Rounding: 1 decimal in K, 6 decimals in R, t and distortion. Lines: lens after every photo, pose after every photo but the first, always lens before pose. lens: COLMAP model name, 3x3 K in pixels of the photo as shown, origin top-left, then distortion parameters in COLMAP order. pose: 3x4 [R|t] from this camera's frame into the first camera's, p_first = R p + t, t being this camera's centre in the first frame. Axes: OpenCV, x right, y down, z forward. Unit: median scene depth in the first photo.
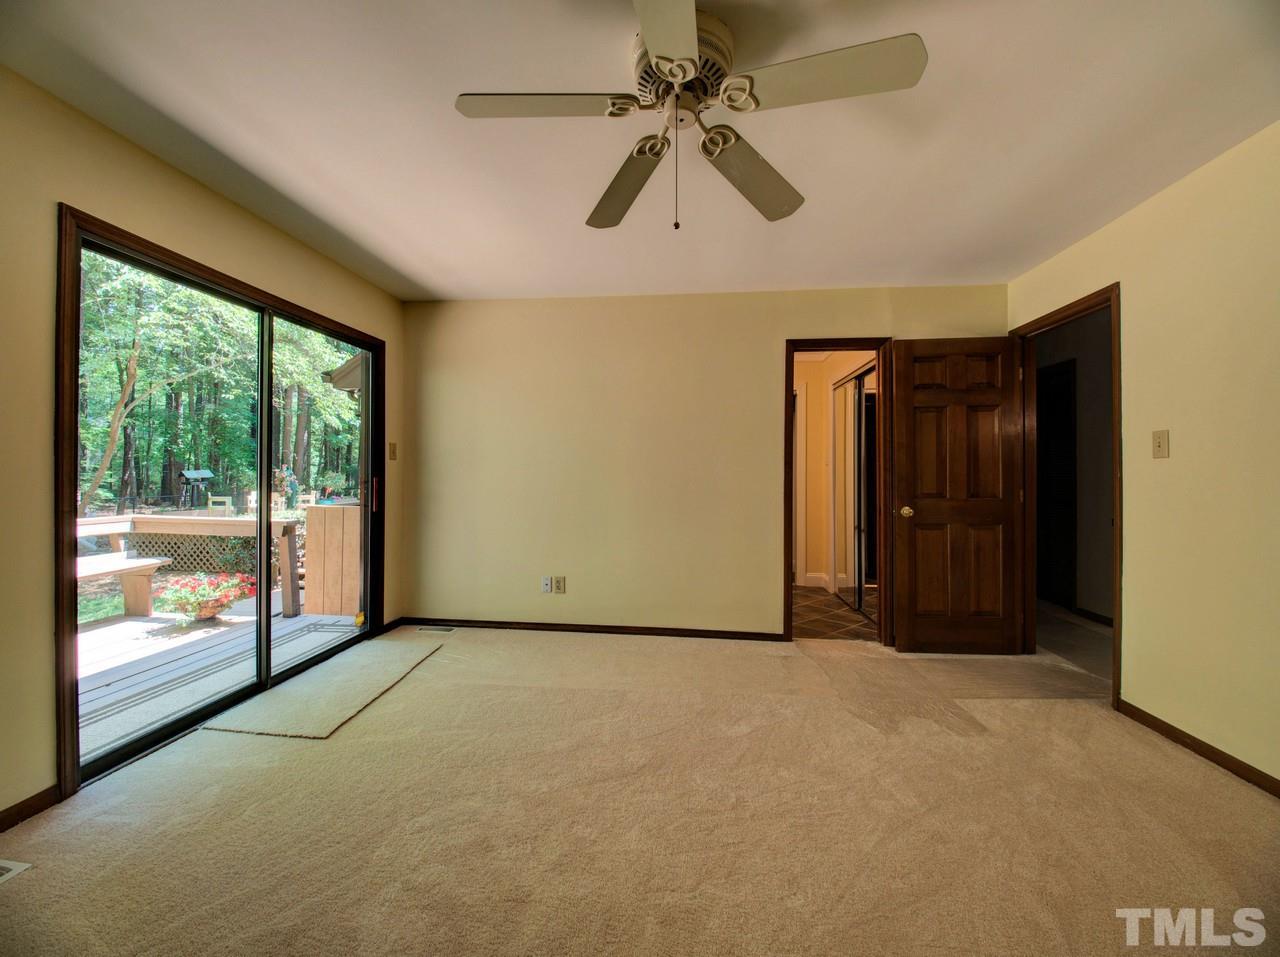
lens RADIAL K [[516.9, 0, 640.6], [0, 516.9, 471.8], [0, 0, 1]] dist [0.002312, -0.015087]
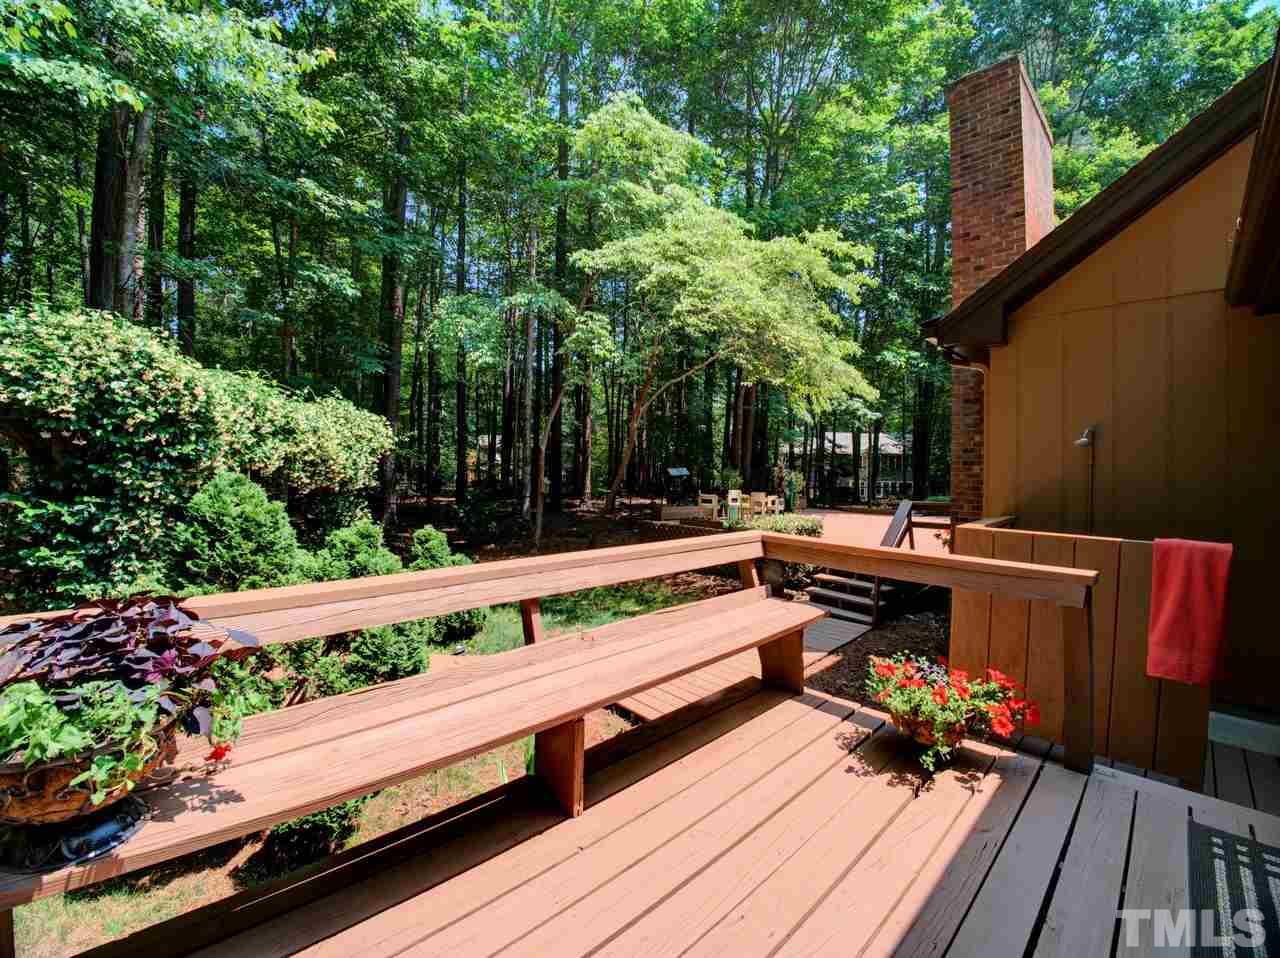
lens RADIAL K [[516.9, 0, 640.6], [0, 516.9, 472.3], [0, 0, 1]] dist [0.002312, -0.015087]
pose [[0.763143, 0.012492, -0.646109, -0.381402], [-0.012585, 0.999911, 0.004467, 0.003683], [0.646107, 0.004722, 0.763232, 0.213397]]
